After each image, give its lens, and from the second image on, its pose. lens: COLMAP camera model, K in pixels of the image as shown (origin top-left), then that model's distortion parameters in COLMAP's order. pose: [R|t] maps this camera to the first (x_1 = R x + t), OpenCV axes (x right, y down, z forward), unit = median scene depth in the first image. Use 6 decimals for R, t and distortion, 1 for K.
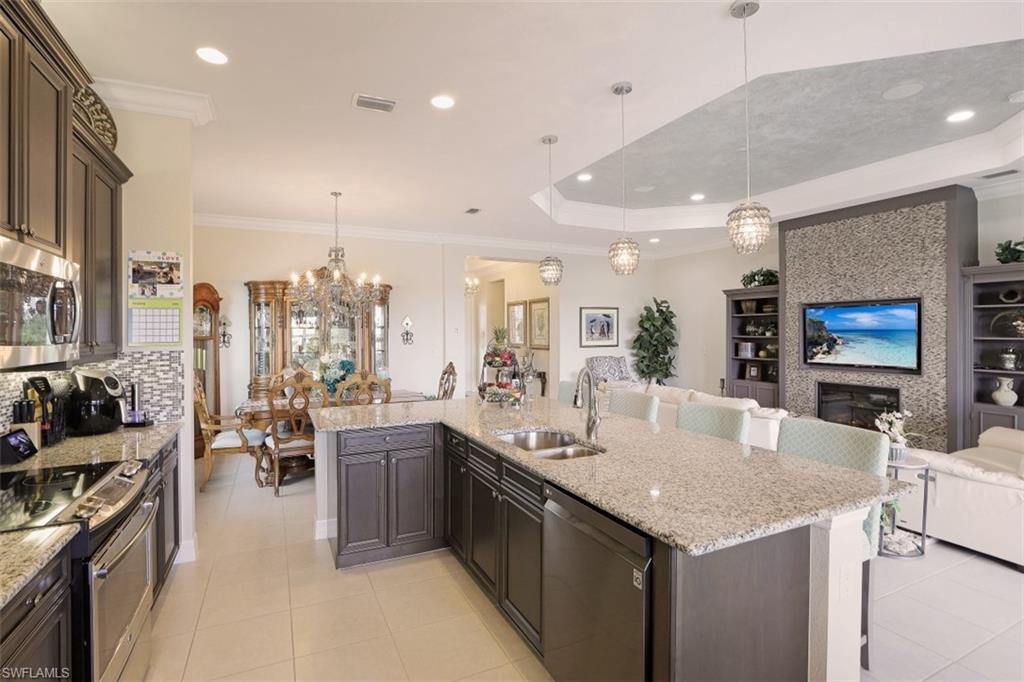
lens RADIAL K [[486.4, 0, 502.4], [0, 486.4, 324.3], [0, 0, 1]] dist [-0.036487, -0.000075]
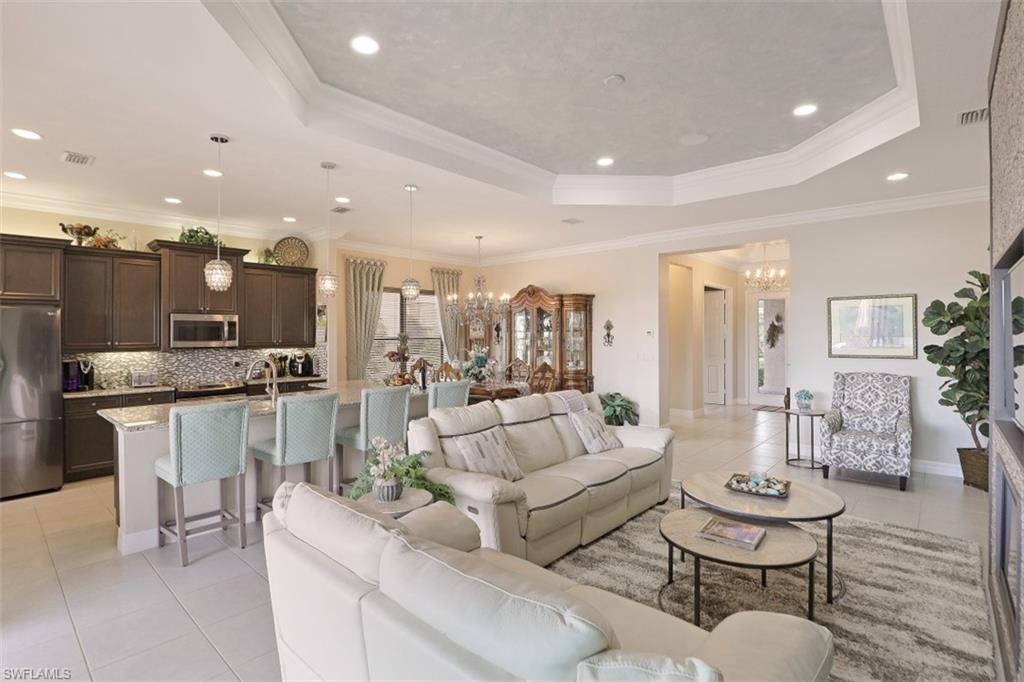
lens RADIAL K [[486.4, 0, 502.4], [0, 486.4, 324.3], [0, 0, 1]] dist [-0.036487, -0.000075]
pose [[0.380771, -0.013396, -0.924572, 1.735367], [0.019550, 0.999788, -0.006435, -0.009680], [0.924463, -0.015625, 0.380952, 0.919137]]
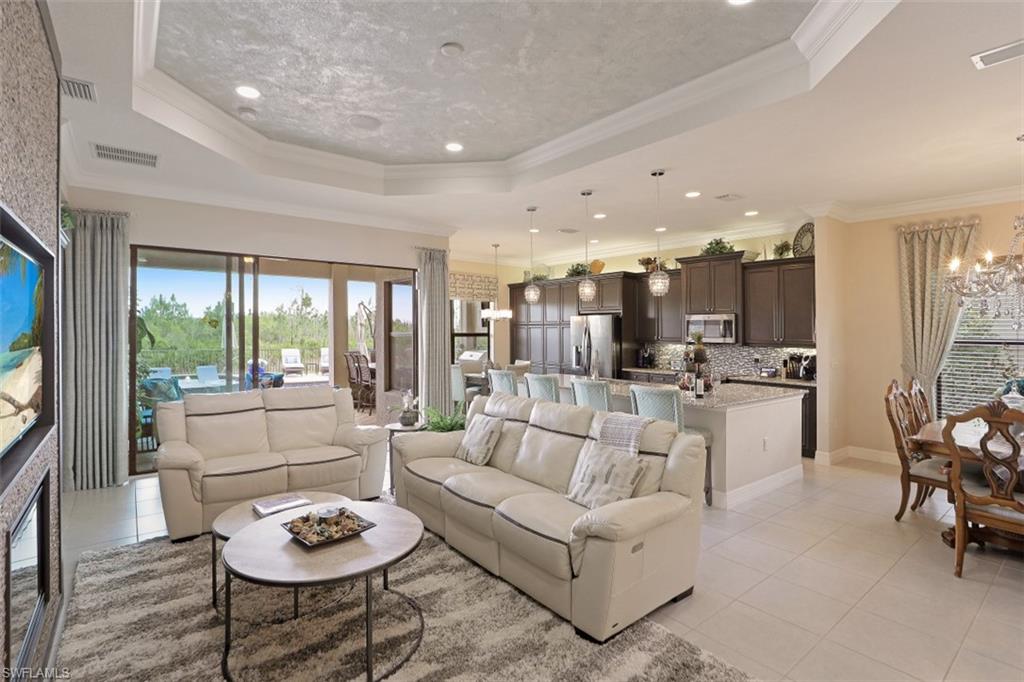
lens RADIAL K [[486.4, 0, 502.4], [0, 486.4, 324.3], [0, 0, 1]] dist [-0.036487, -0.000075]
pose [[-0.972767, -0.005147, -0.231730, 0.950793], [0.001120, 0.999637, -0.026903, 0.021081], [0.231784, -0.026430, -0.972408, 2.550093]]
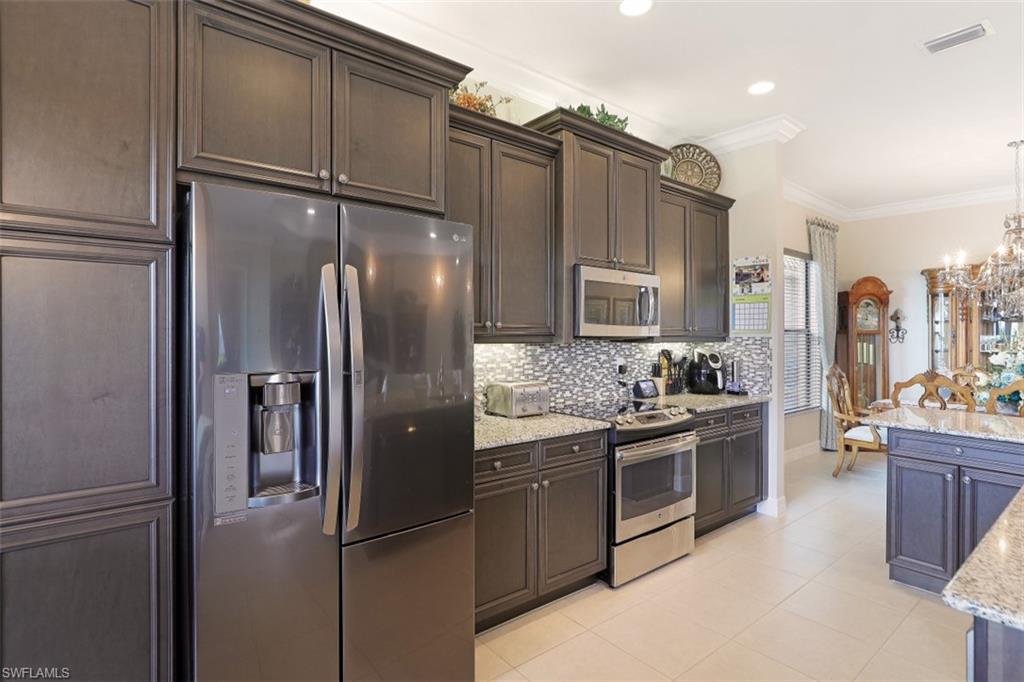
lens RADIAL K [[504.8, 0, 508.8], [0, 504.8, 329.3], [0, 0, 1]] dist [-0.033250, -0.000086]
pose [[0.224770, 0.002112, -0.974410, 0.410251], [0.006700, 0.999971, 0.003713, 0.027357], [0.974389, -0.007363, 0.224749, 0.088257]]
